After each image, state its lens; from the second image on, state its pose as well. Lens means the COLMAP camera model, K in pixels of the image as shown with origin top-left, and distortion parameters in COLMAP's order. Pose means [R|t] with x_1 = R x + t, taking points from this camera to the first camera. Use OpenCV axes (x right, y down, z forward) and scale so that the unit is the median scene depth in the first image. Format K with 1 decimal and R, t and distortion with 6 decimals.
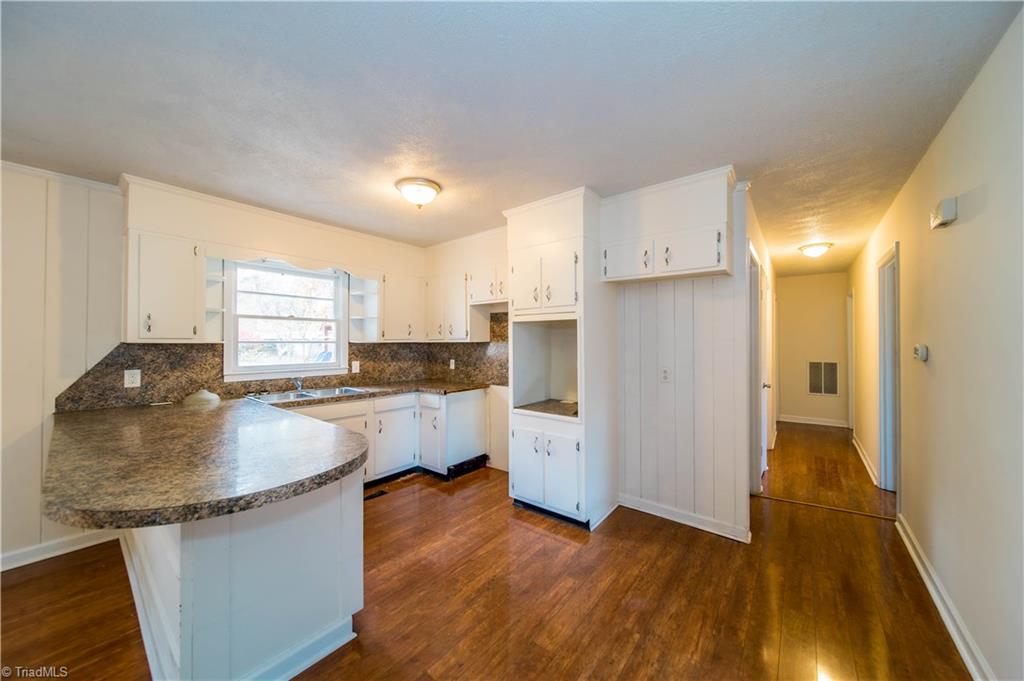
lens RADIAL K [[359.5, 0, 515.4], [0, 359.5, 337.9], [0, 0, 1]] dist [-0.000744, -0.000123]
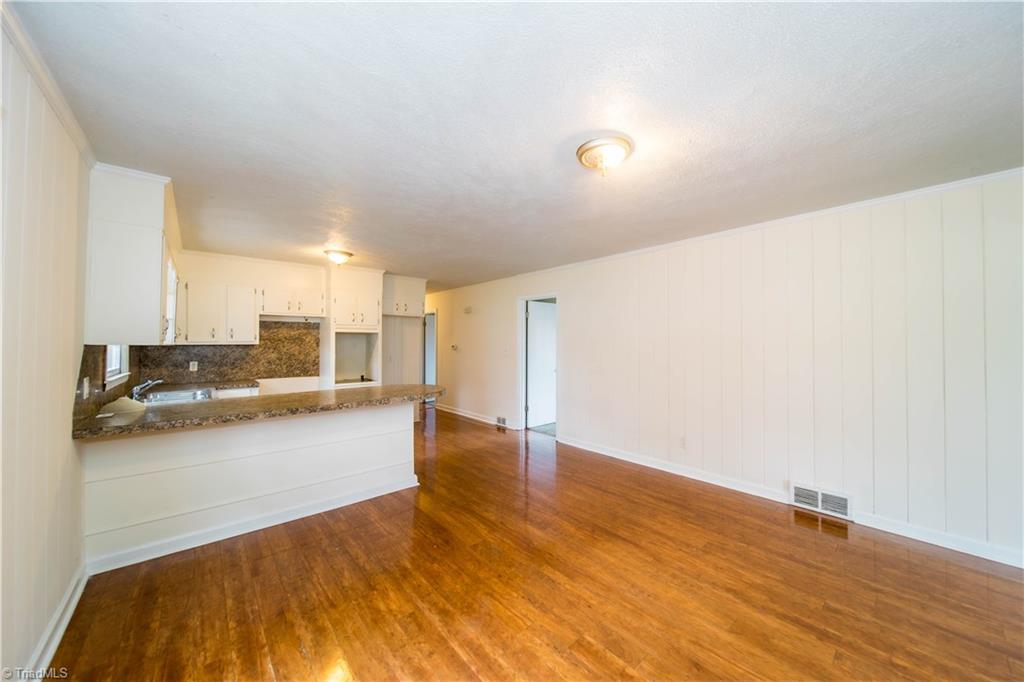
lens RADIAL K [[361.7, 0, 515.9], [0, 361.7, 340.7], [0, 0, 1]] dist [0.000787, 0.000062]
pose [[0.177489, 0.007266, 0.984096, -1.255085], [-0.006494, 0.999960, -0.006212, 0.001541], [-0.984101, -0.005288, 0.177529, -0.096146]]
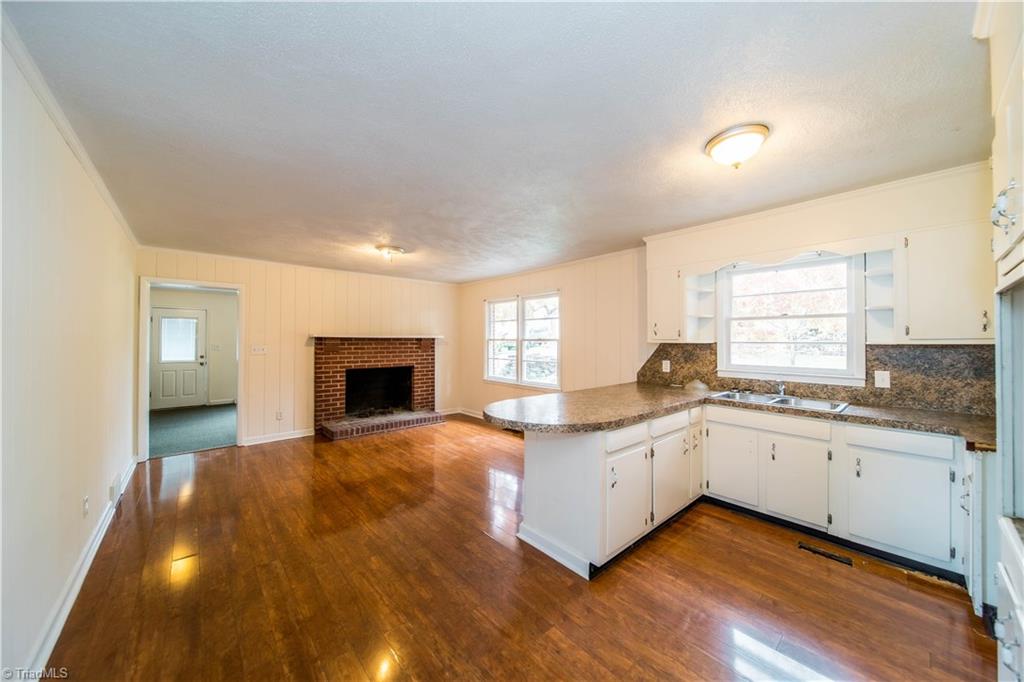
lens RADIAL K [[359.5, 0, 515.4], [0, 359.5, 338.4], [0, 0, 1]] dist [-0.000744, -0.000123]
pose [[-0.168427, -0.009244, -0.985671, 0.391448], [0.005167, 0.999934, -0.010260, 0.006192], [0.985701, -0.006821, -0.168368, 0.460359]]
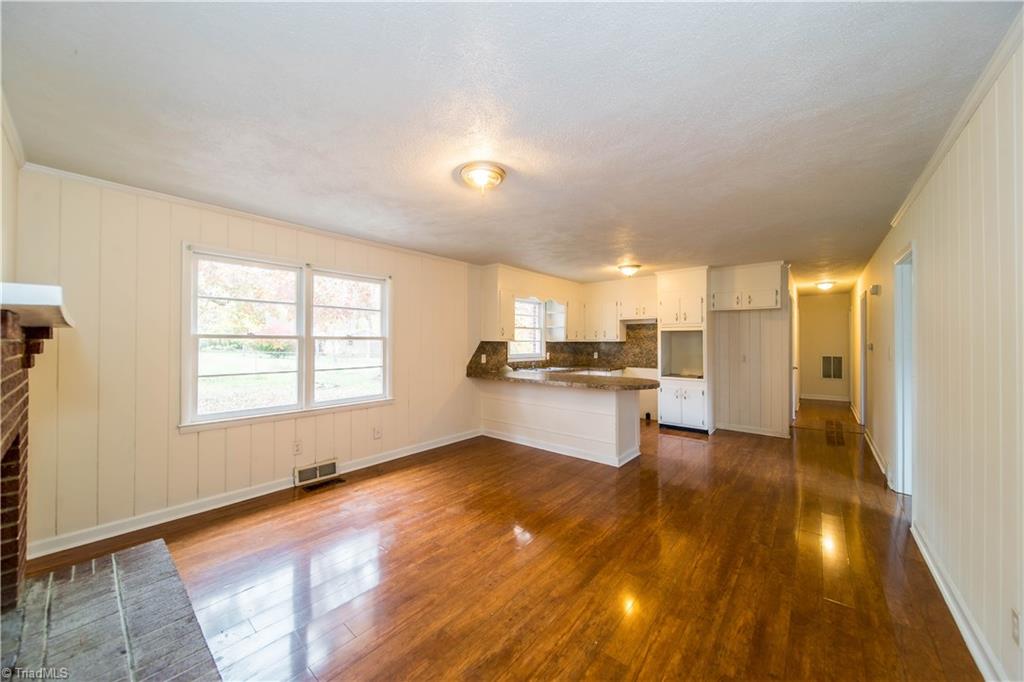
lens RADIAL K [[361.7, 0, 515.9], [0, 361.7, 340.7], [0, 0, 1]] dist [0.000787, 0.000062]
pose [[0.999748, 0.001483, -0.022402, -0.611744], [-0.001356, 0.999983, 0.005681, -0.001164], [0.022410, -0.005649, 0.999733, -0.774830]]
